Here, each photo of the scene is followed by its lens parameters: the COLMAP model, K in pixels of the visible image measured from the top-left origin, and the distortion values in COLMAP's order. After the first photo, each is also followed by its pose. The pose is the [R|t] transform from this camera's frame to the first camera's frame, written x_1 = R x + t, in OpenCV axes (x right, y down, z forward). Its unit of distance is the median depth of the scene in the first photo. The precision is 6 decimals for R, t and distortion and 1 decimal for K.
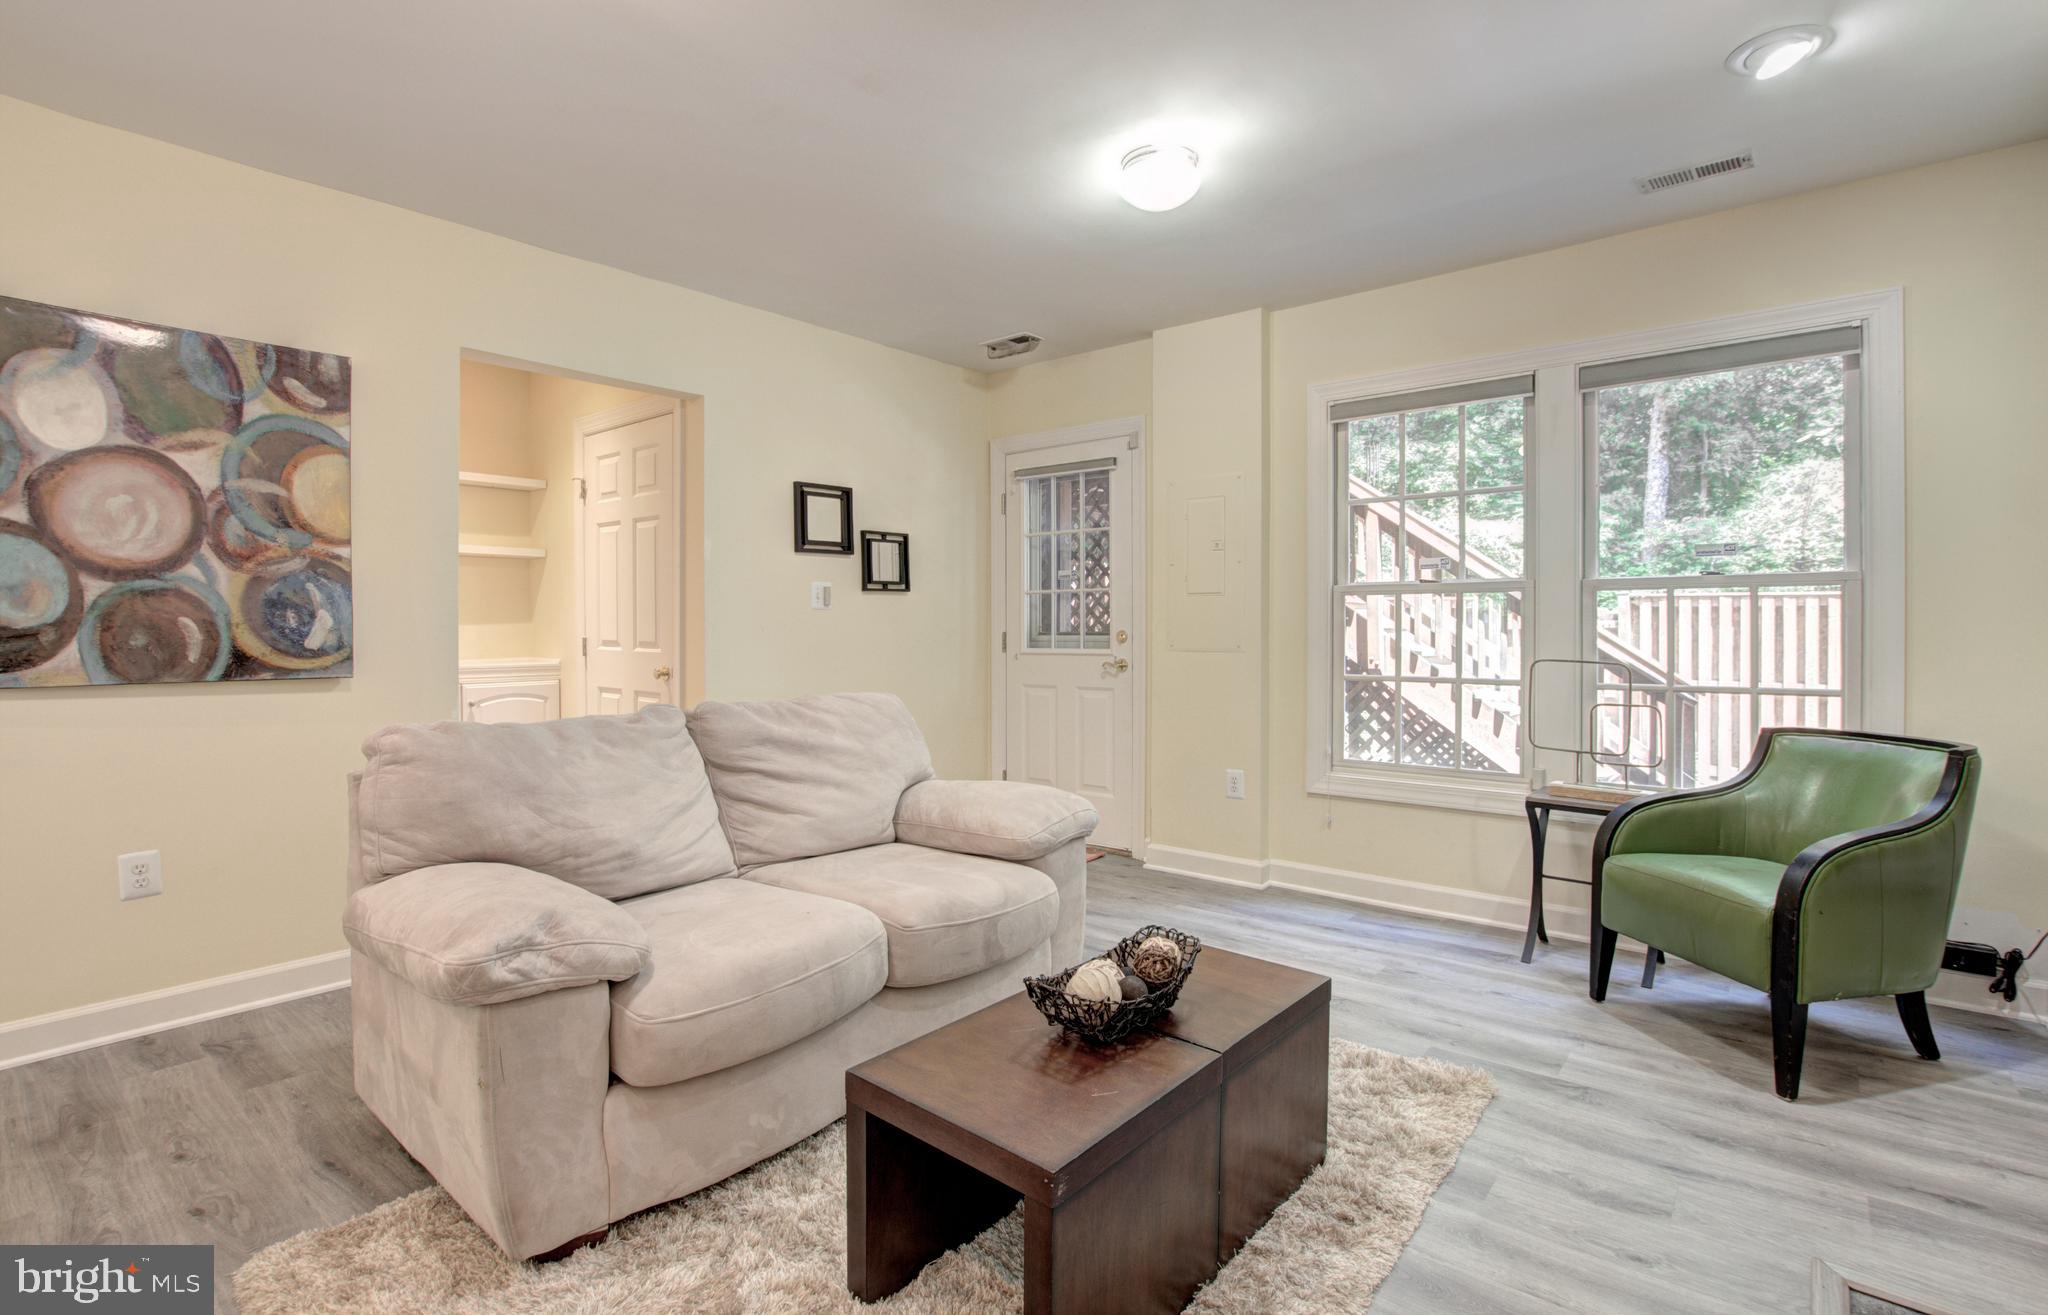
lens RADIAL K [[982.3, 0, 1043.5], [0, 982.3, 638.0], [0, 0, 1]] dist [-0.008172, -0.000040]
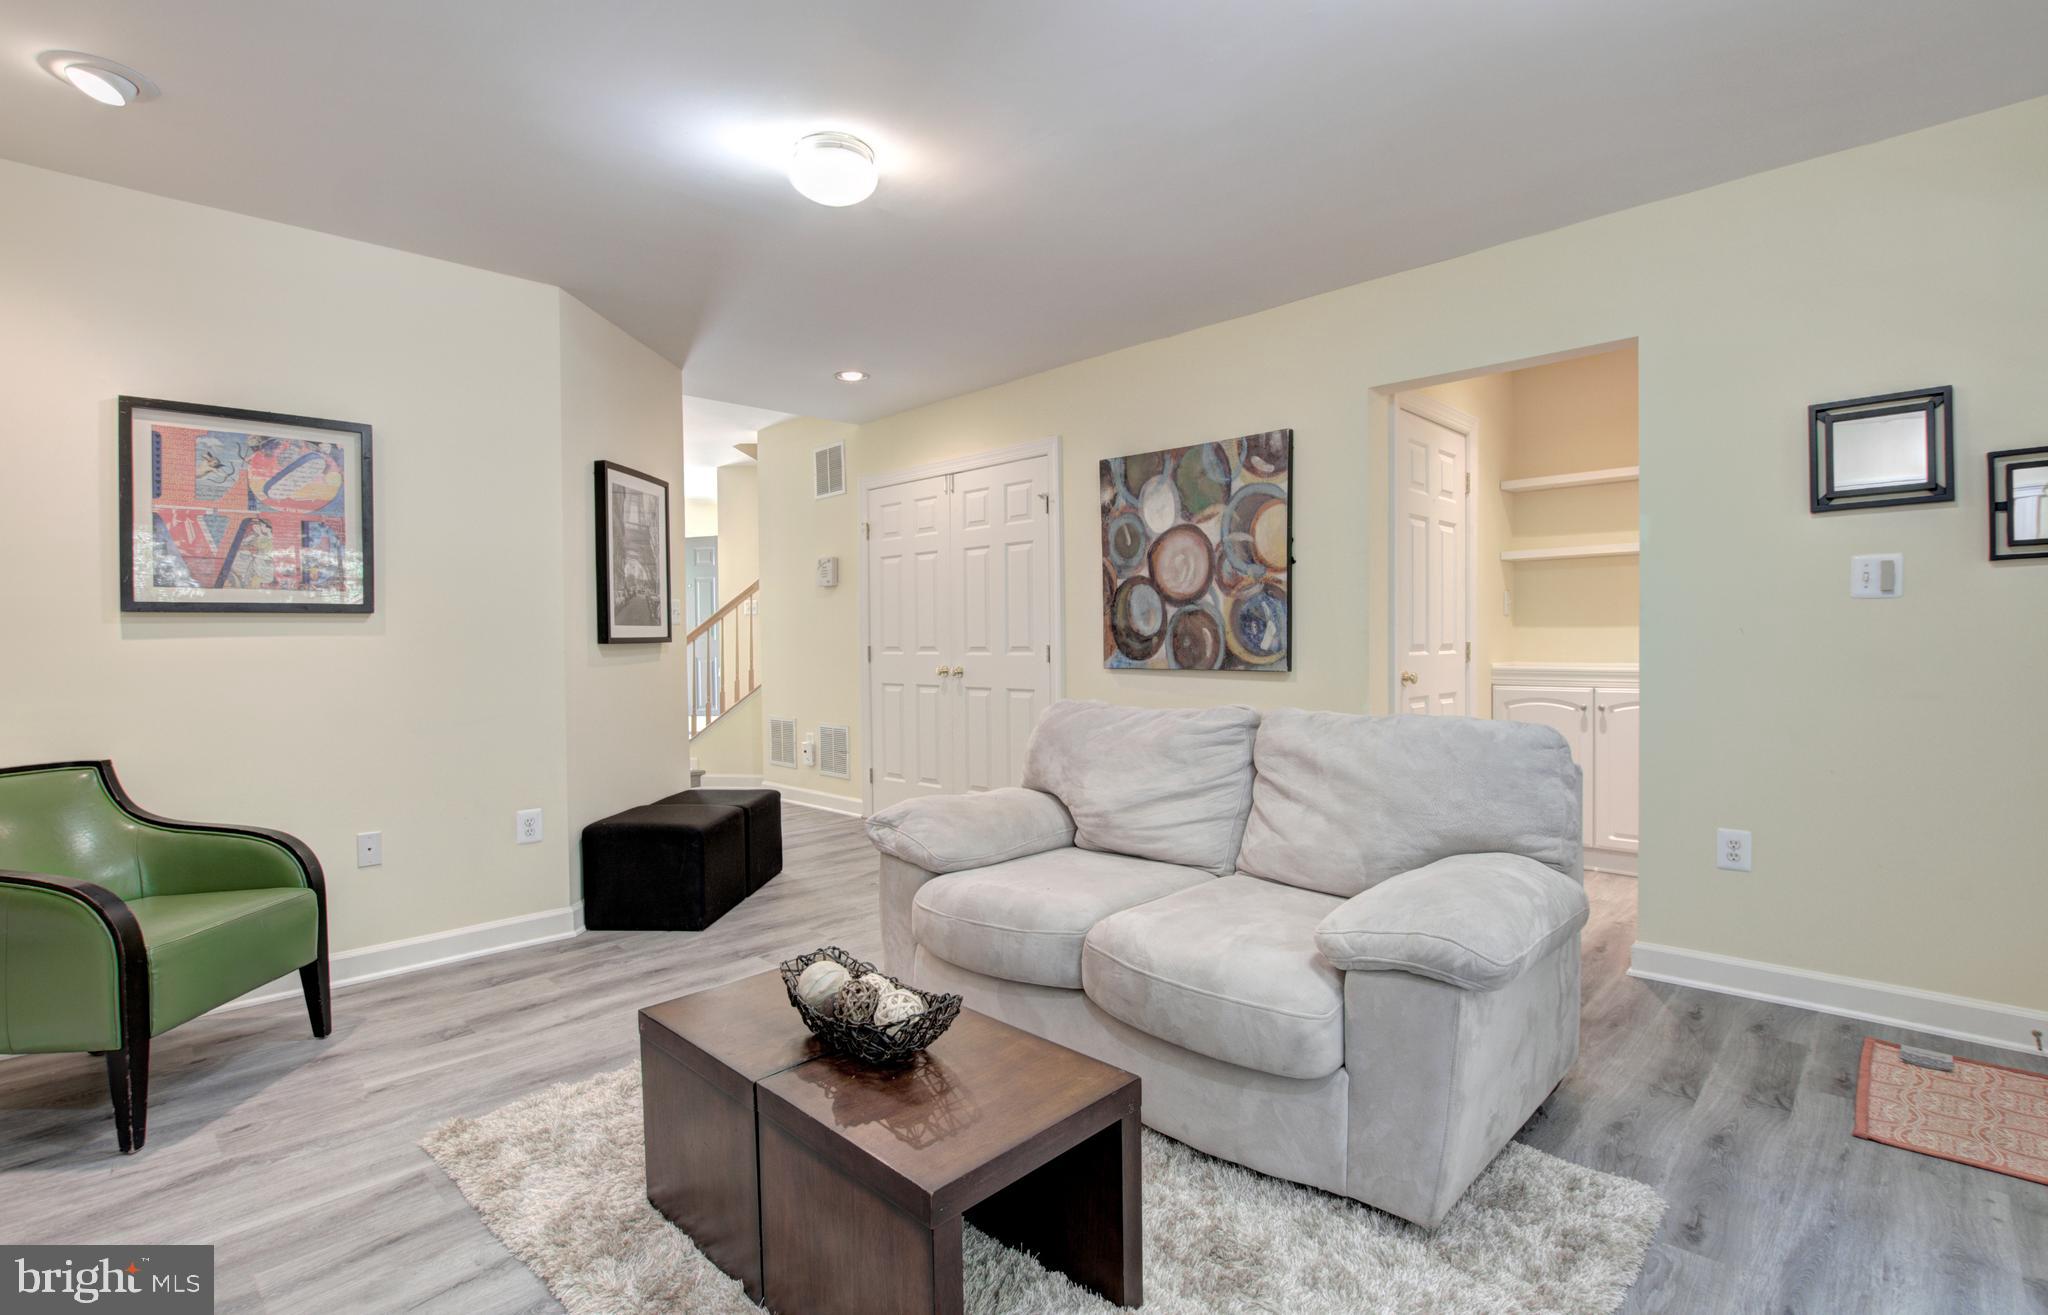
lens RADIAL K [[982.3, 0, 1043.5], [0, 982.3, 638.0], [0, 0, 1]] dist [-0.008172, -0.000040]
pose [[-0.072217, 0.004040, -0.997381, 0.671595], [0.002624, 0.999989, 0.003861, -0.011665], [0.997386, -0.002338, -0.072226, 0.814014]]
